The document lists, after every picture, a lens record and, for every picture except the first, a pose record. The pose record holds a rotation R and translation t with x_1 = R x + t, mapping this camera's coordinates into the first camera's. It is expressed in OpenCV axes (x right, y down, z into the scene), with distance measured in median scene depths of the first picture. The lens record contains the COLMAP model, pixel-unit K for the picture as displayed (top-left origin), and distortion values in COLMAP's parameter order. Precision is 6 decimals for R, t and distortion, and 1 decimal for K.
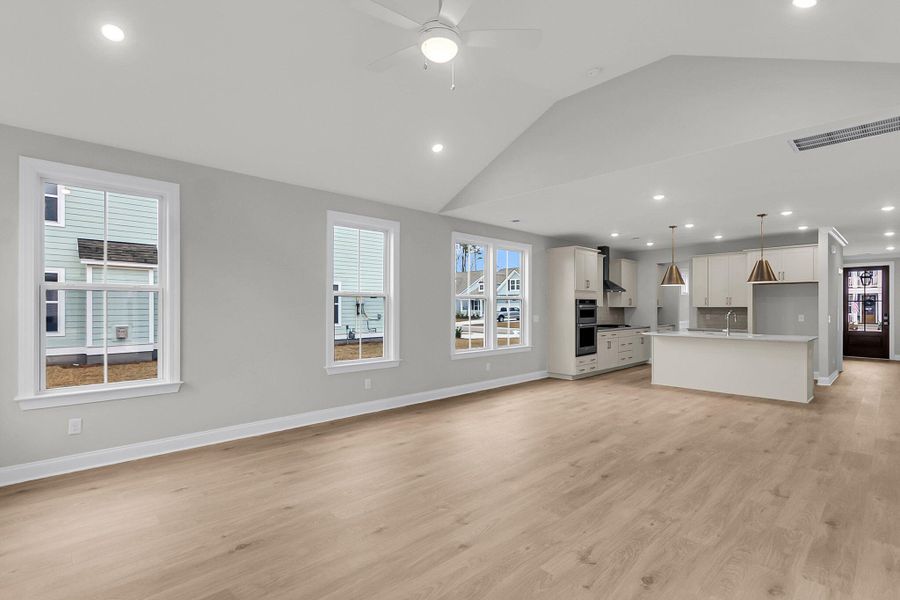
lens RADIAL K [[435.8, 0, 456.9], [0, 435.8, 314.5], [0, 0, 1]] dist [0.000715, 0.002254]
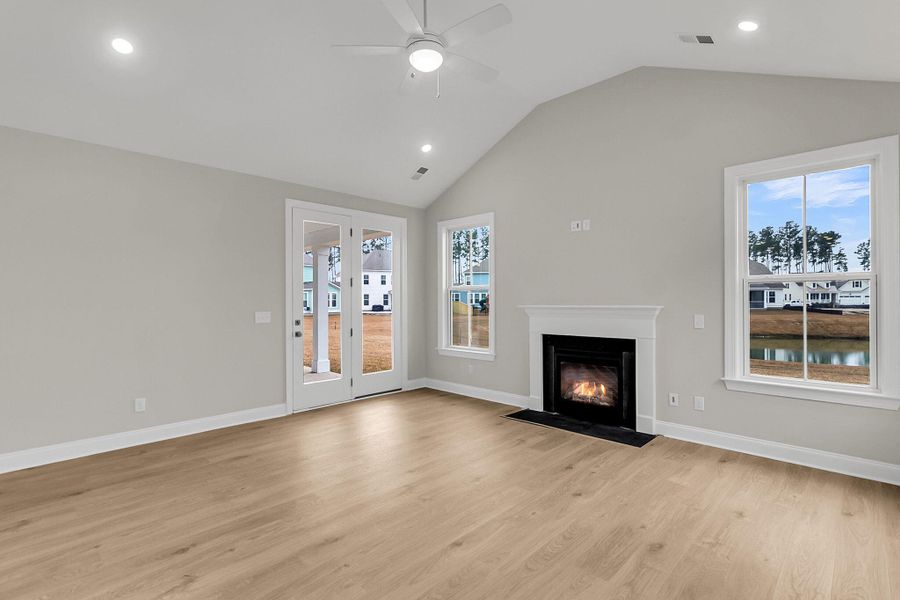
lens RADIAL K [[416.1, 0, 447.8], [0, 416.1, 303.0], [0, 0, 1]] dist [0.002625, 0.002164]
pose [[-0.999957, 0.004684, -0.008031, -0.029019], [0.004532, 0.999811, 0.018901, -0.008377], [0.008118, 0.018864, -0.999789, 0.724017]]
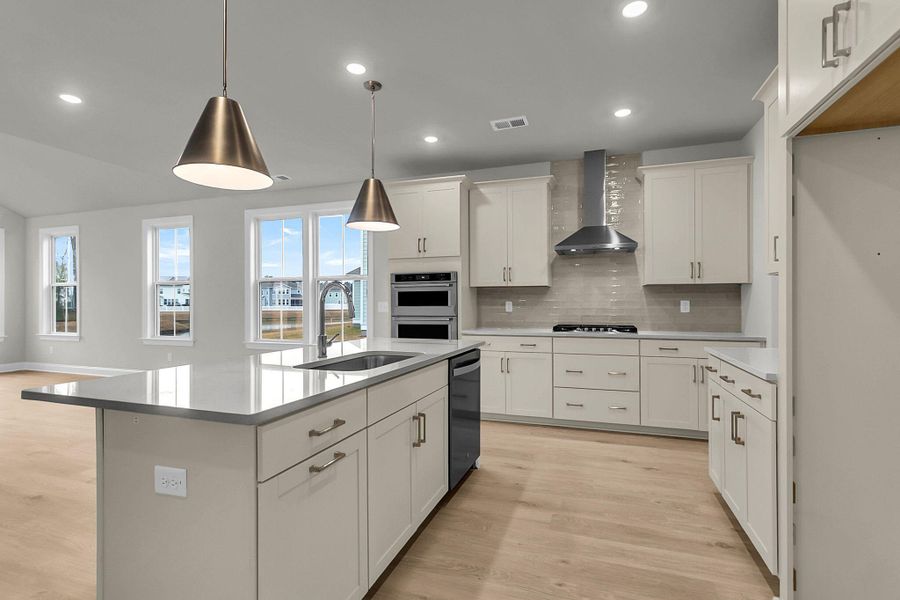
lens RADIAL K [[435.8, 0, 452.3], [0, 435.8, 301.6], [0, 0, 1]] dist [0.000715, 0.002254]
pose [[0.431743, -0.004760, -0.901984, 0.841527], [-0.013037, 0.999849, -0.011517, 0.007973], [0.901902, 0.016732, 0.431616, 0.821283]]
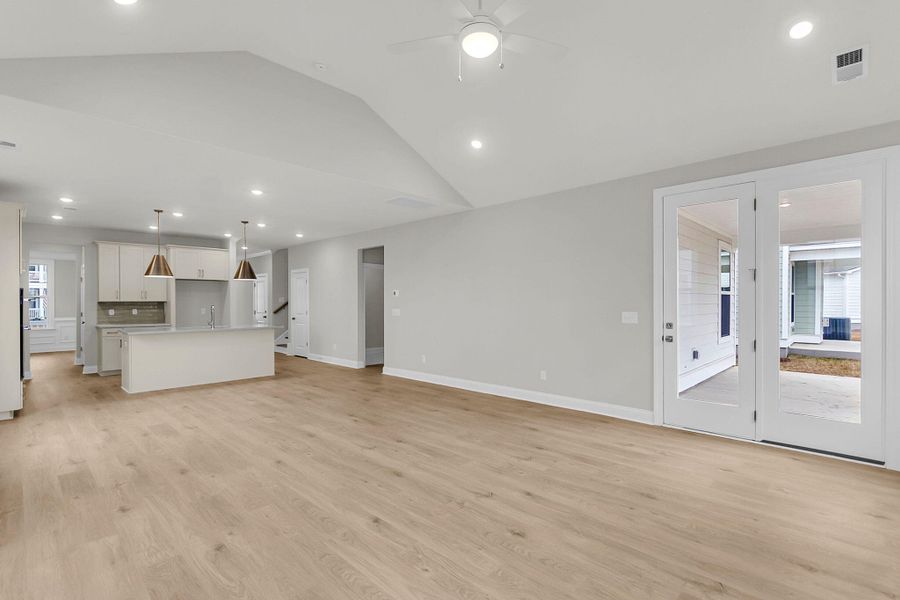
lens RADIAL K [[416.1, 0, 460.4], [0, 416.1, 306.3], [0, 0, 1]] dist [0.002625, 0.002164]
pose [[-0.041048, -0.010064, 0.999106, -0.359158], [0.017295, 0.999792, 0.010782, -0.004528], [-0.999007, 0.017723, -0.040865, 0.386005]]
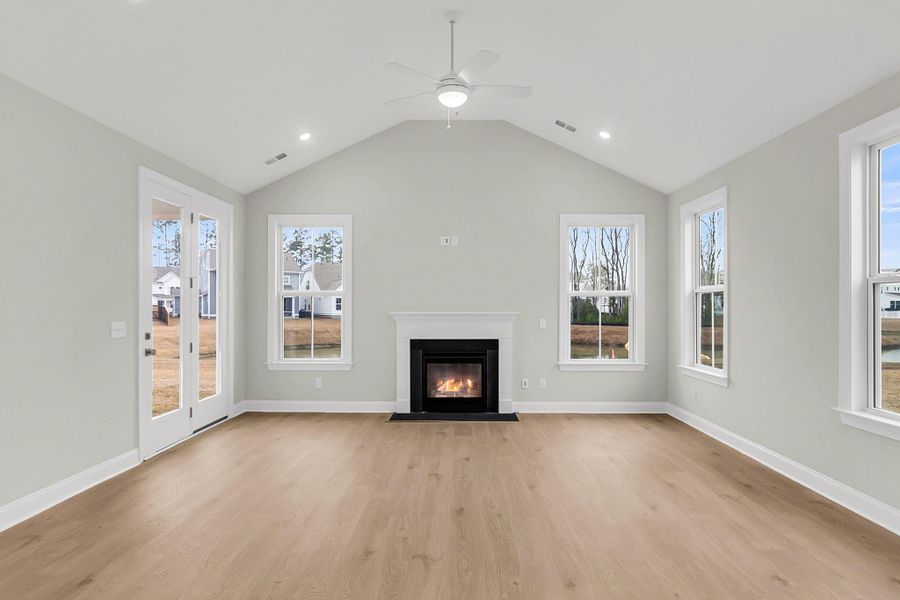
lens RADIAL K [[524.0, 0, 438.3], [0, 524.0, 305.3], [0, 0, 1]] dist [0.003054, 0.002488]
pose [[-0.734824, -0.001735, -0.678256, 0.361333], [-0.010382, 0.999908, 0.008691, -0.010718], [0.678178, 0.013428, -0.734775, 0.739692]]
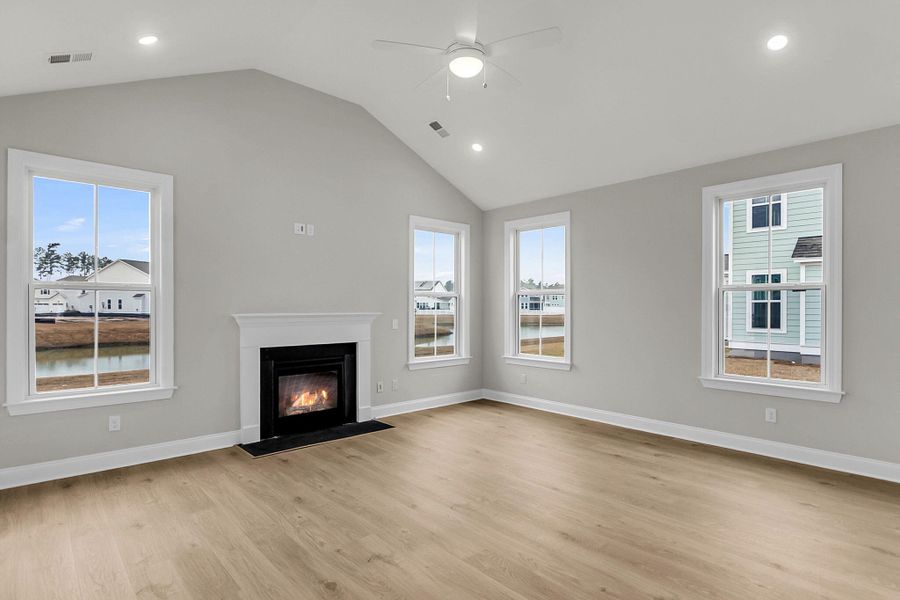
lens RADIAL K [[470.3, 0, 442.2], [0, 470.3, 309.3], [0, 0, 1]] dist [0.003555, -0.002604]
pose [[-0.063747, 0.005004, -0.997954, 0.404719], [-0.014528, 0.999877, 0.005941, -0.004592], [0.997860, 0.014877, -0.063666, 0.360735]]
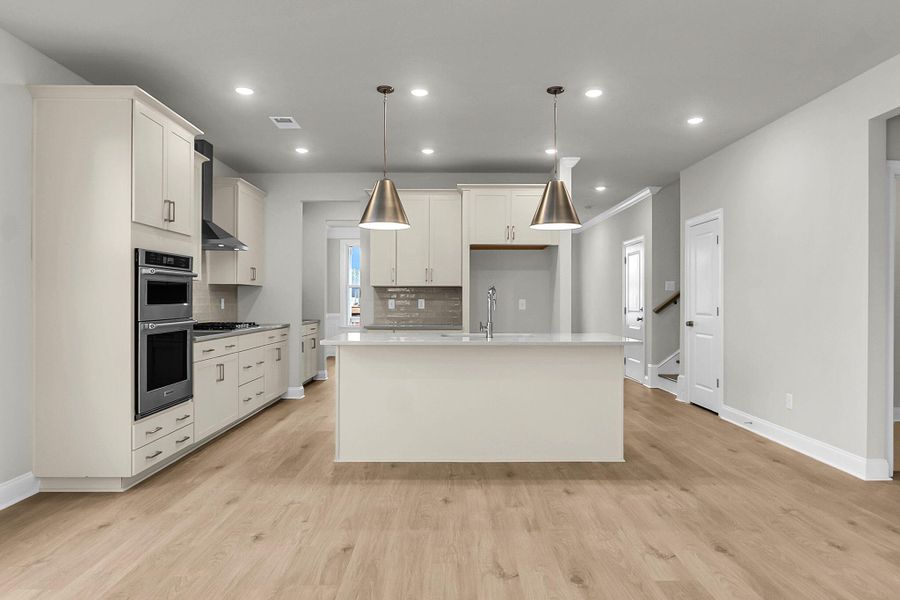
lens RADIAL K [[574.5, 0, 440.1], [0, 574.5, 298.9], [0, 0, 1]] dist [-0.018573, 0.002054]
pose [[0.710462, 0.005775, 0.703712, 0.125849], [0.007609, 0.999845, -0.015888, 0.012688], [-0.703695, 0.016643, 0.710308, 0.520186]]
